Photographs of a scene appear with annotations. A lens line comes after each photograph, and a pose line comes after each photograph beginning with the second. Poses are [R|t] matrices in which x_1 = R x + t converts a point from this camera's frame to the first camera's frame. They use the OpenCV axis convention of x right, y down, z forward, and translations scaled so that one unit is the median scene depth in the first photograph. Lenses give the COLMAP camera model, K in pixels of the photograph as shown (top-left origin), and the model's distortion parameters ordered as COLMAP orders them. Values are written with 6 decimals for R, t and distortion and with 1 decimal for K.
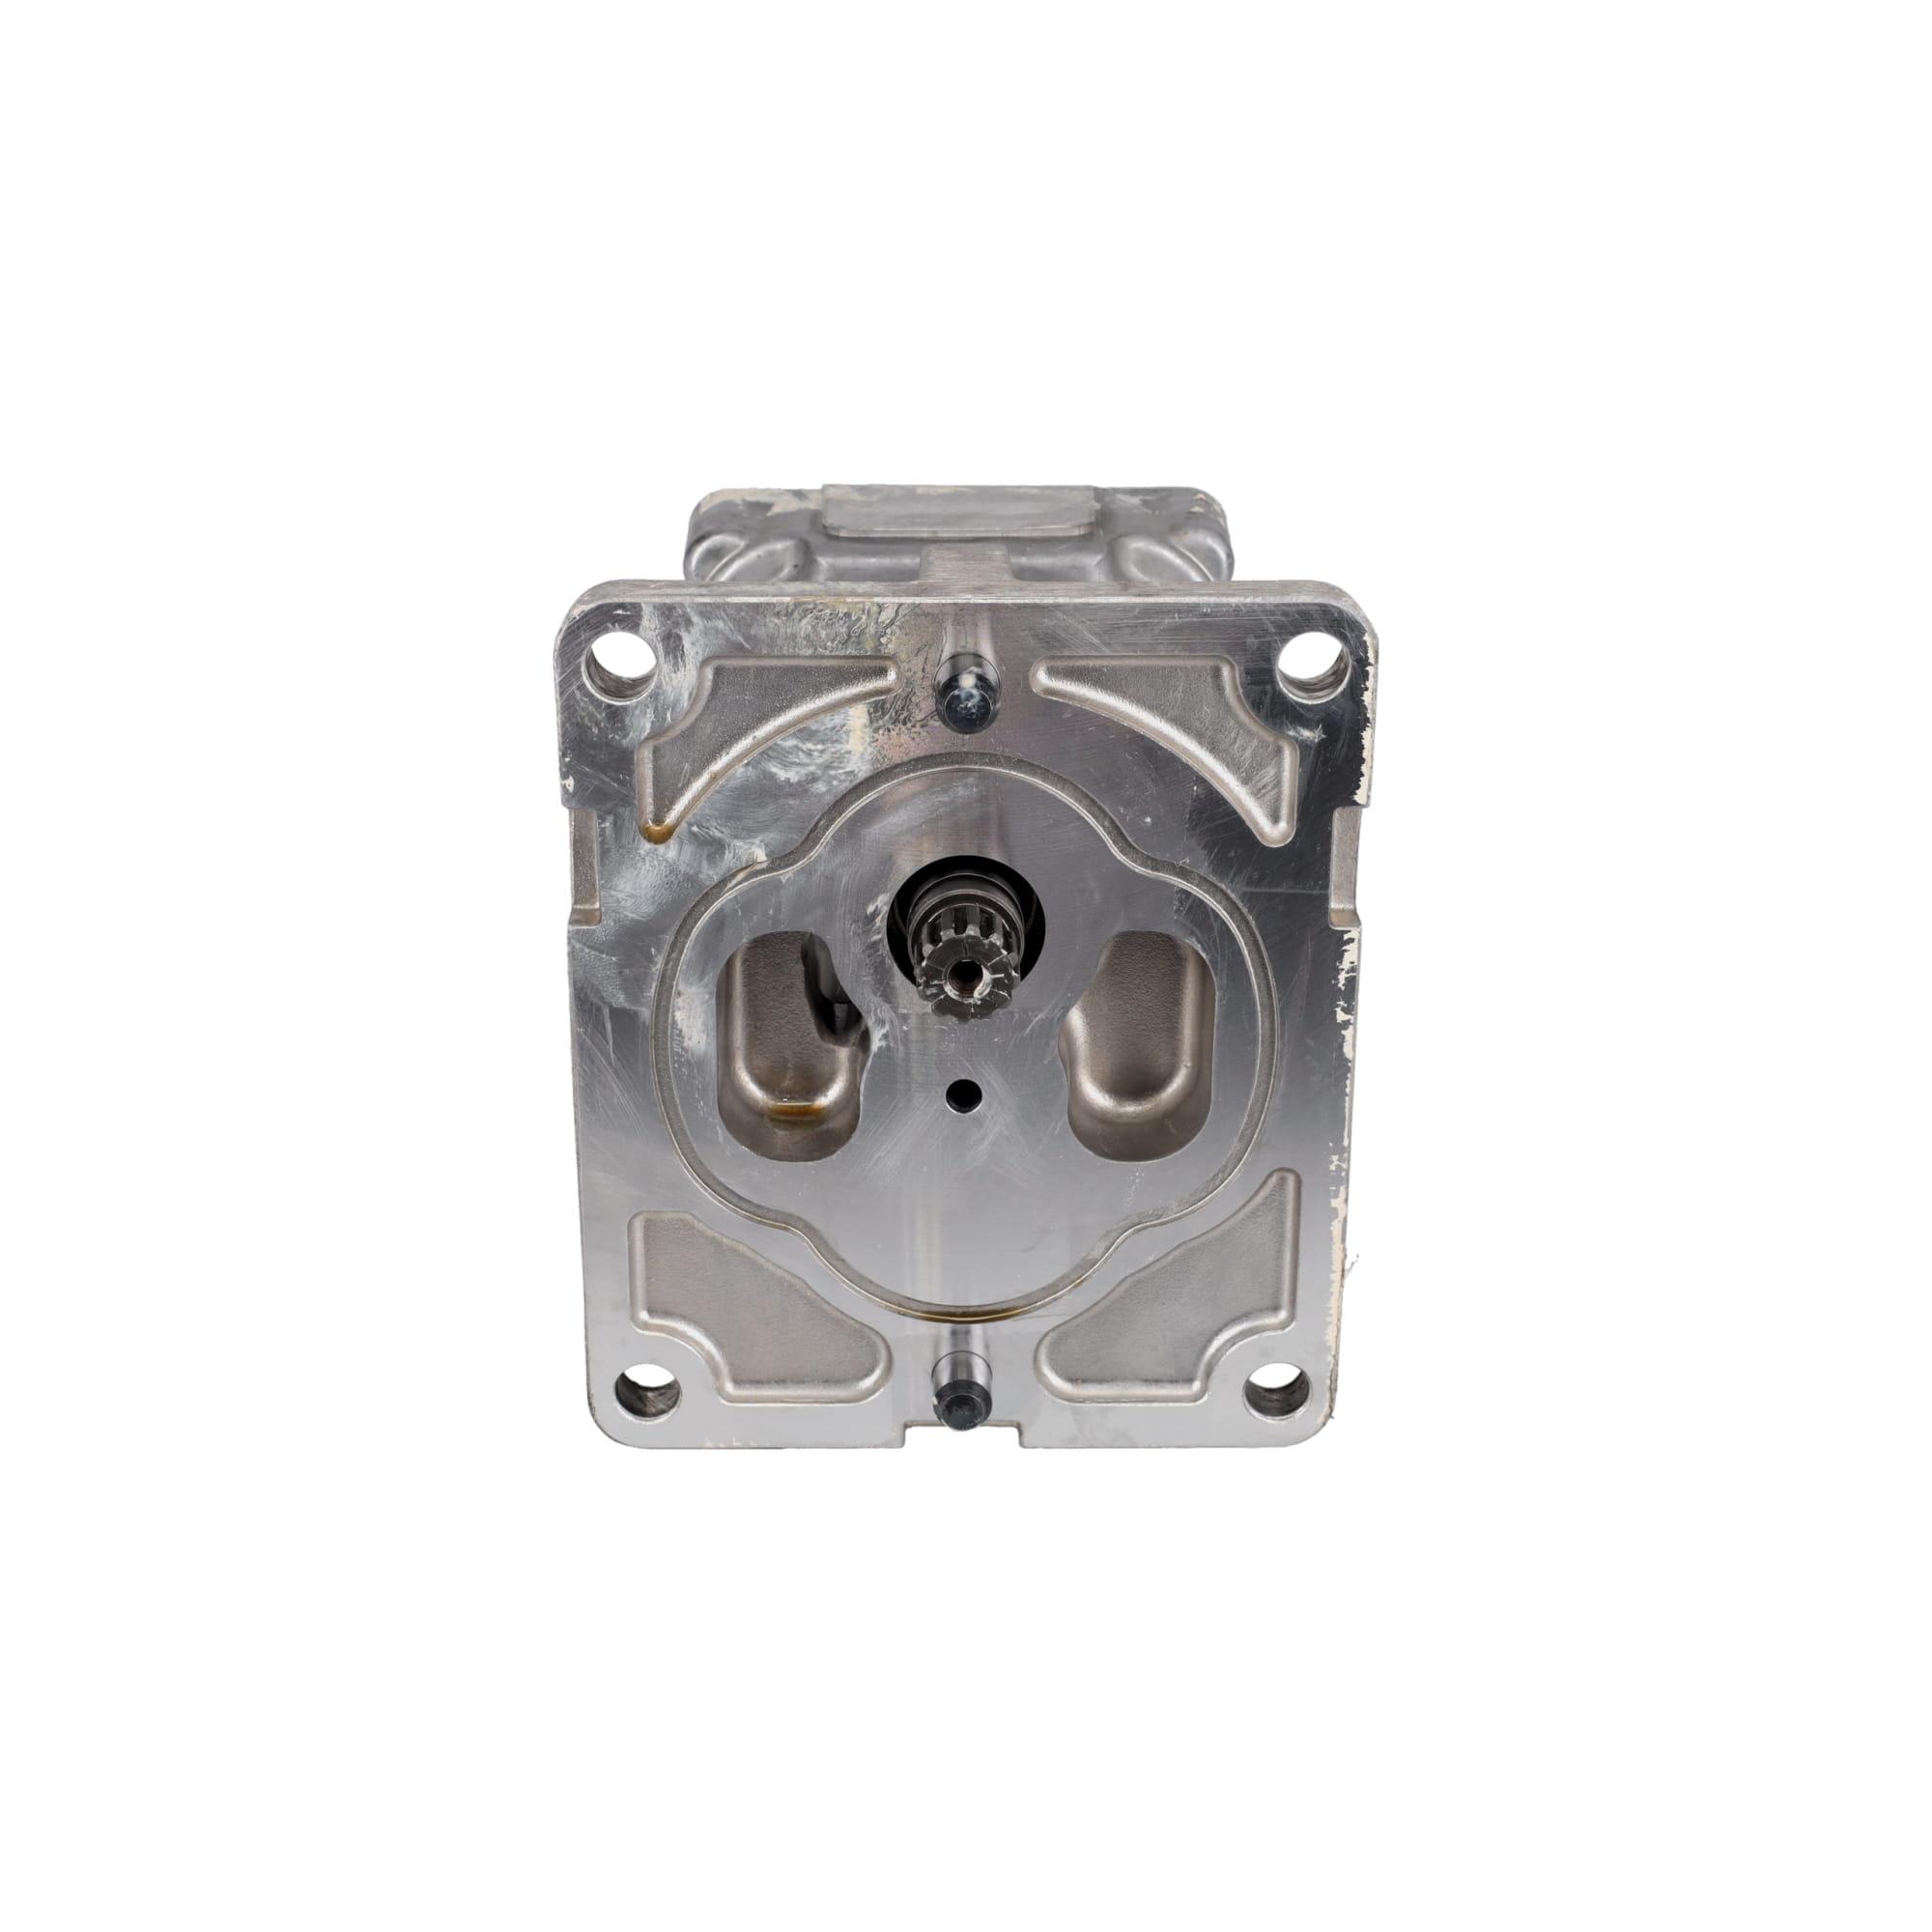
lens RADIAL K [[2914.0, 0, 952.1], [0, 2914.0, 960.1], [0, 0, 1]] dist [0.103767, 0.000000]
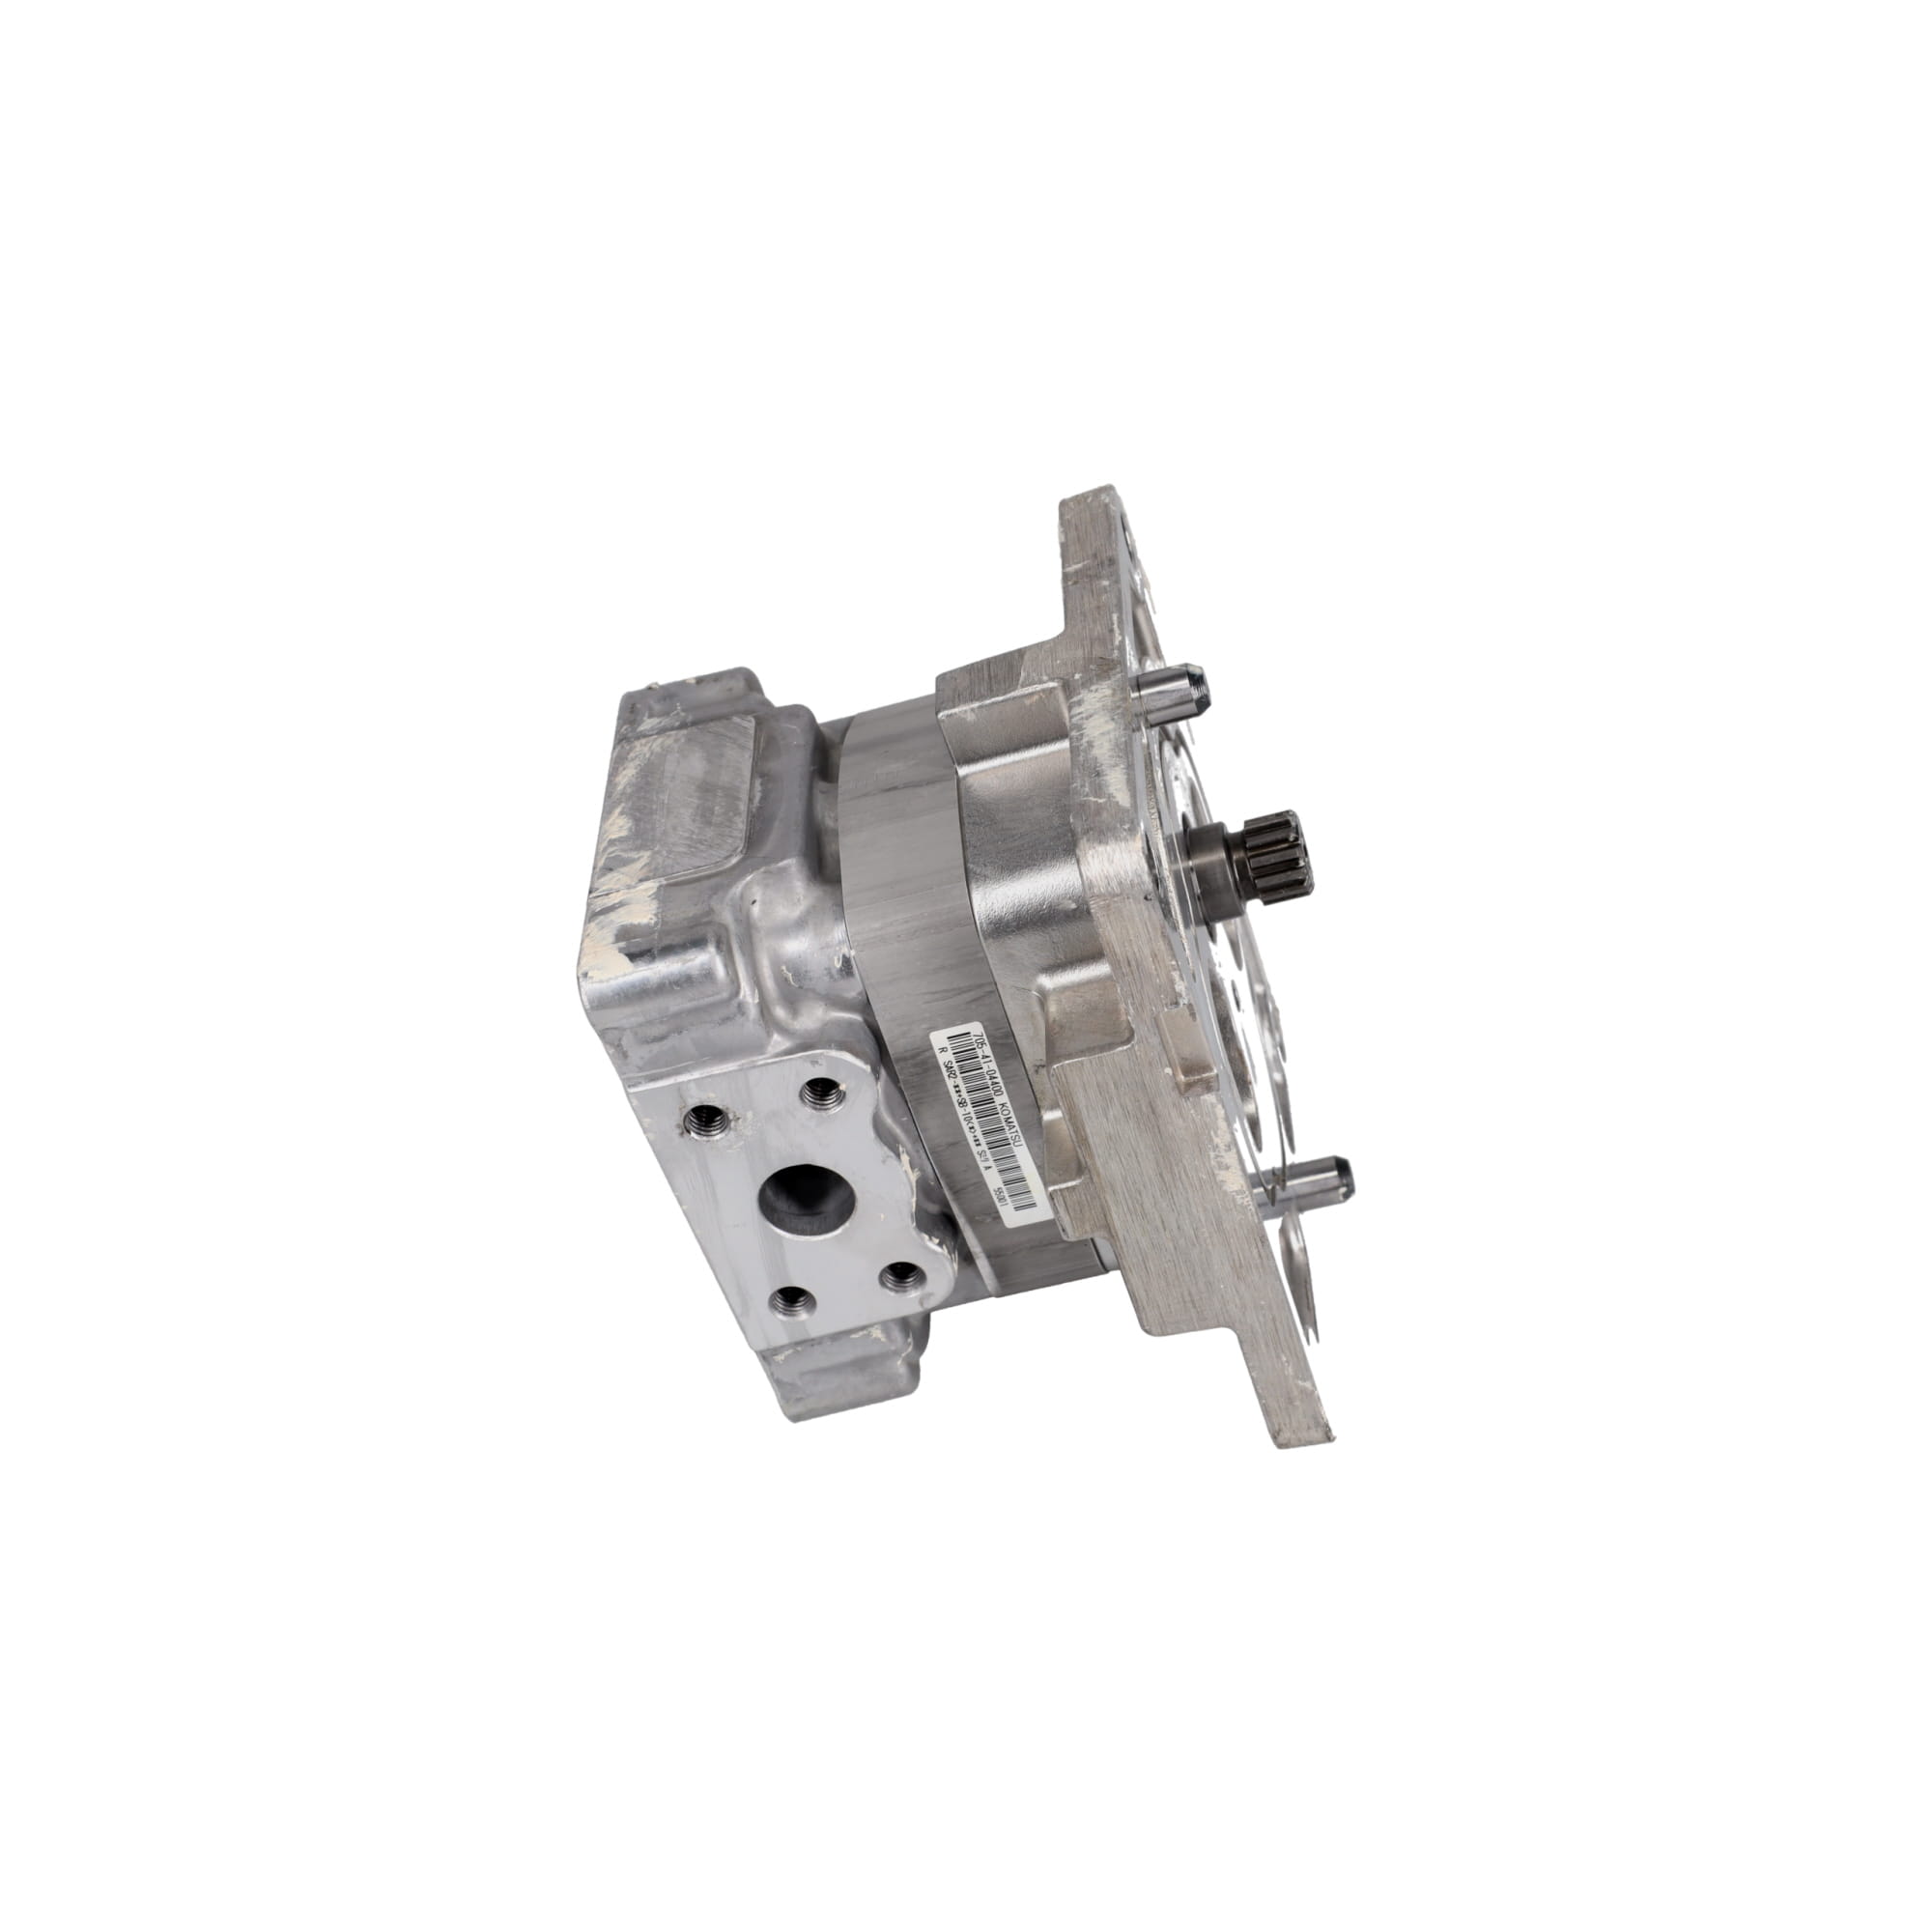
lens RADIAL K [[2914.0, 0, 974.0], [0, 2914.0, 974.7], [0, 0, 1]] dist [0.103767, 0.000000]
pose [[0.005979, -0.620933, 0.783841, -0.965648], [0.653359, 0.595834, 0.467017, -0.609864], [-0.757025, 0.509337, 0.409254, 0.615881]]
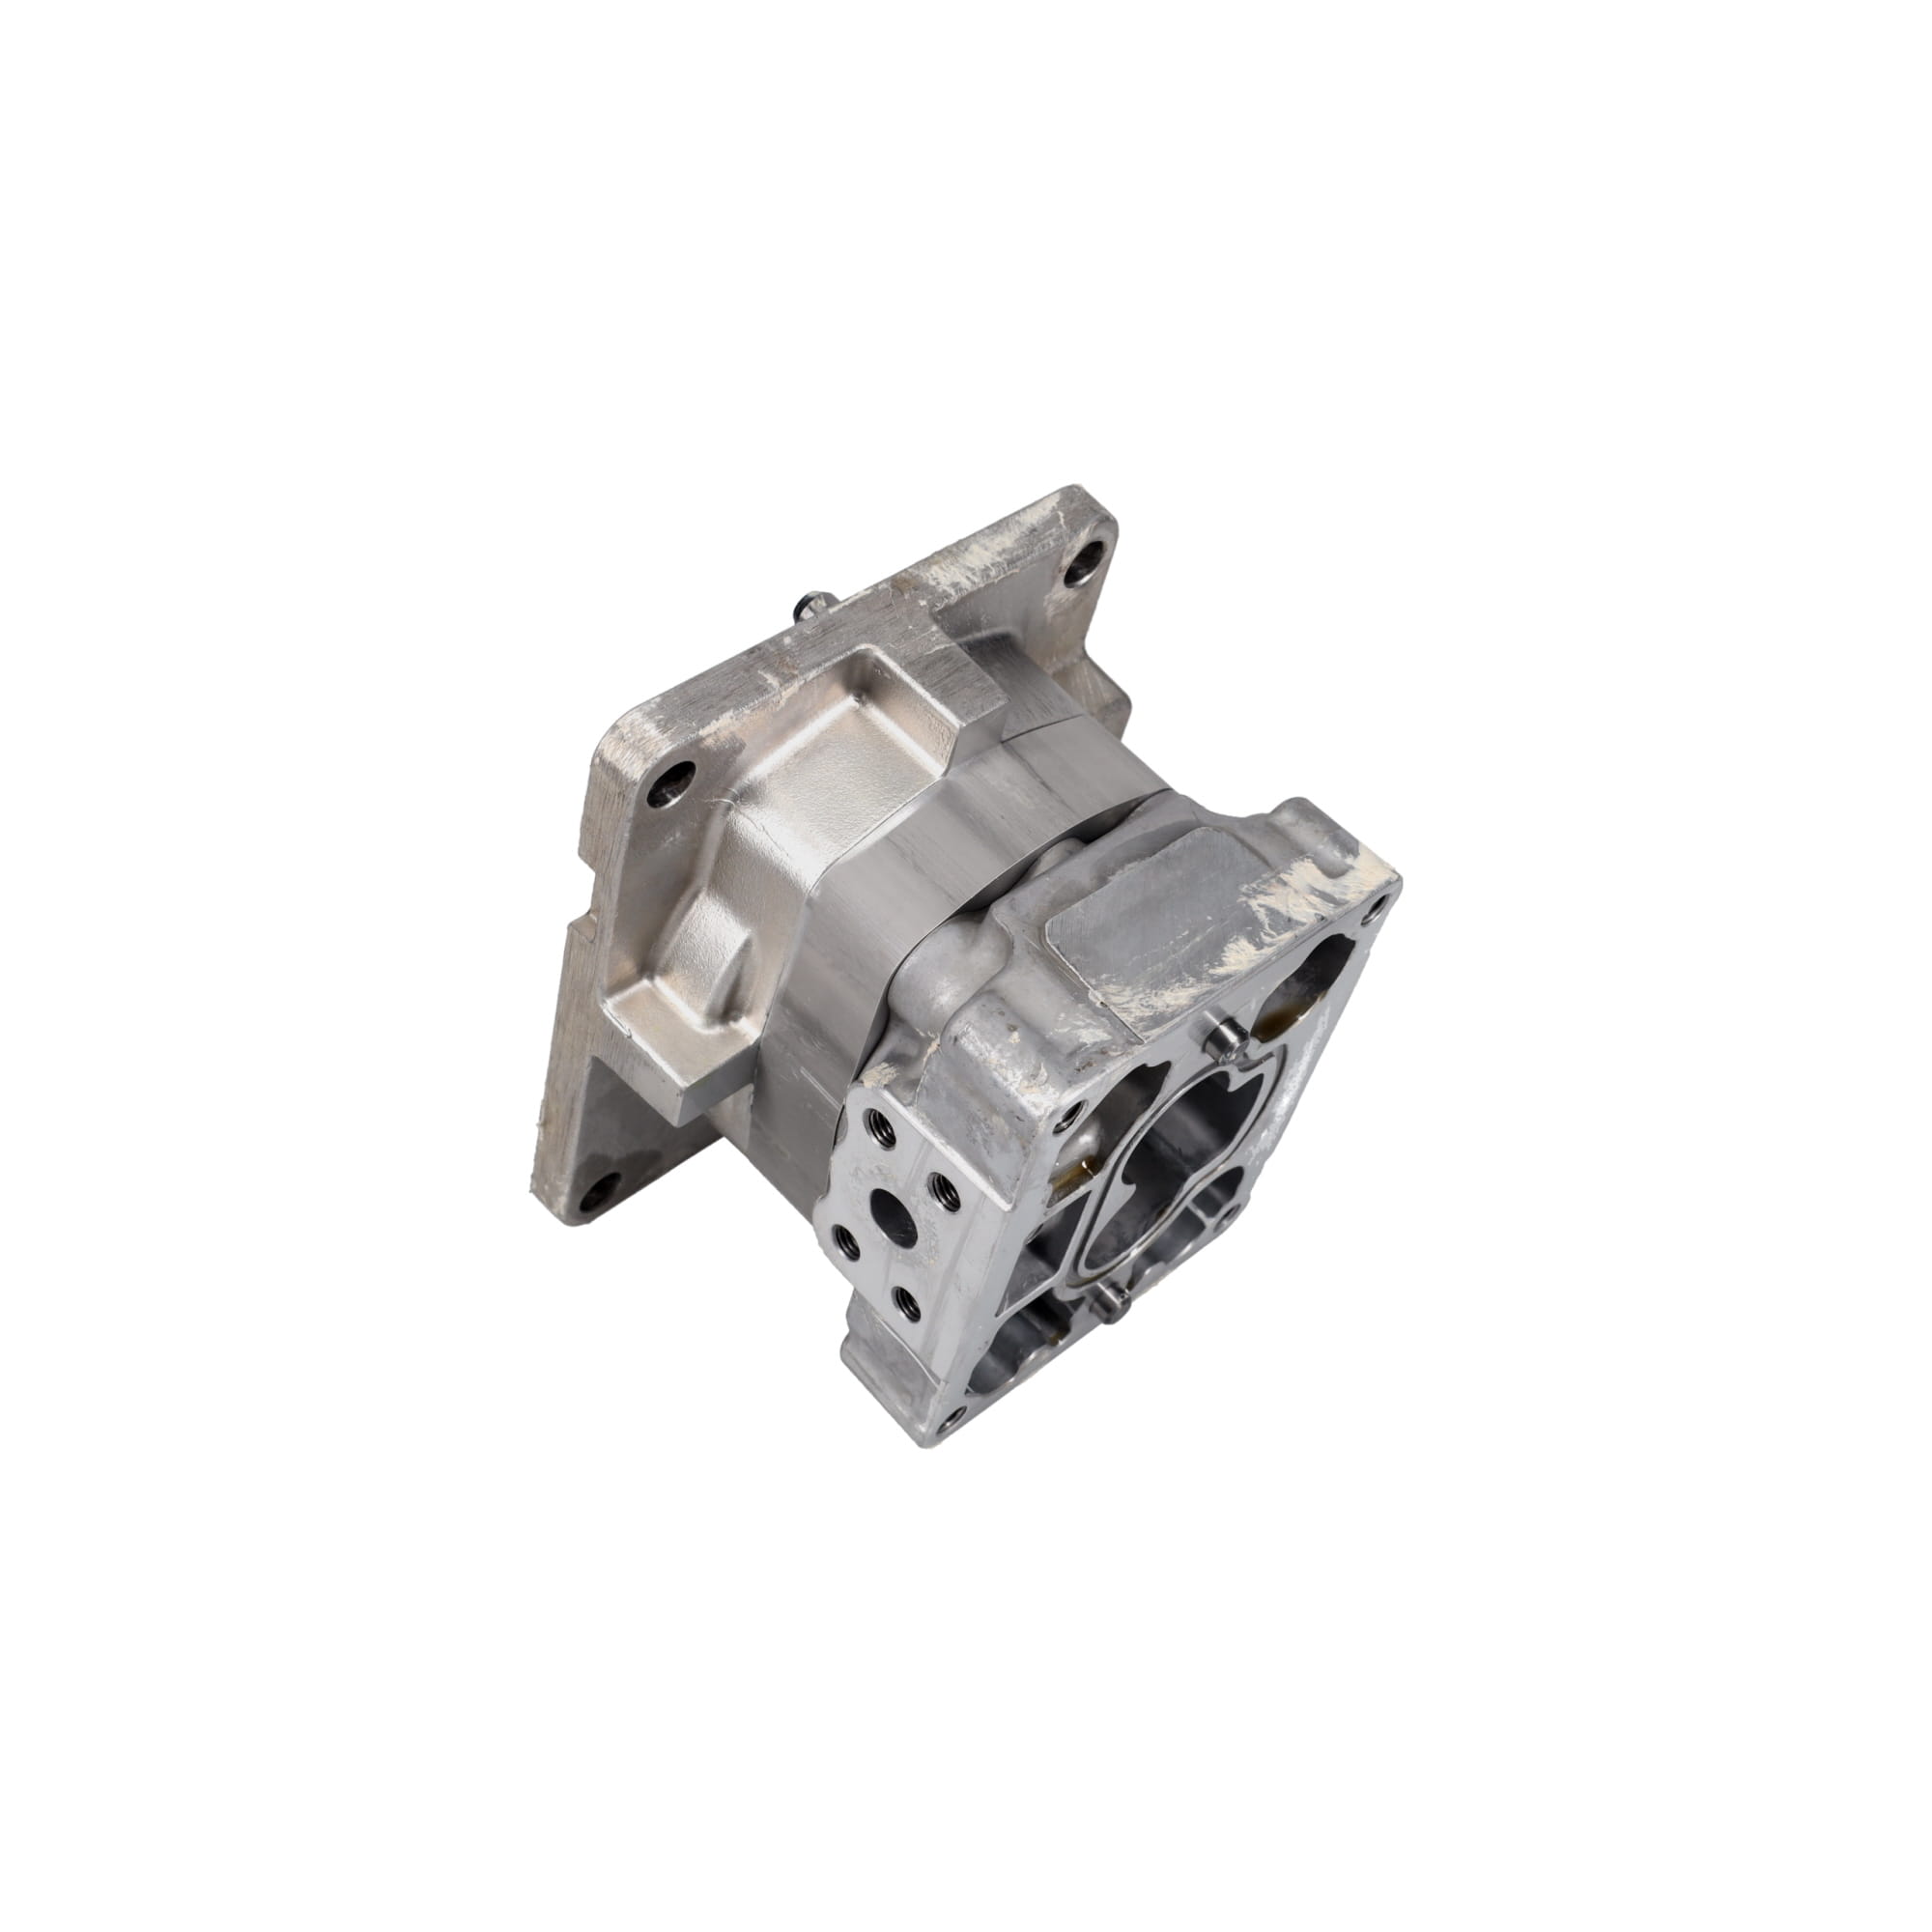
lens RADIAL K [[2914.0, 0, 971.9], [0, 2914.0, 965.0], [0, 0, 1]] dist [0.103767, 0.000000]
pose [[-0.715834, 0.437802, -0.543977, 0.686332], [-0.448965, 0.308085, 0.838758, -1.091190], [0.534801, 0.844638, -0.023980, 1.151648]]
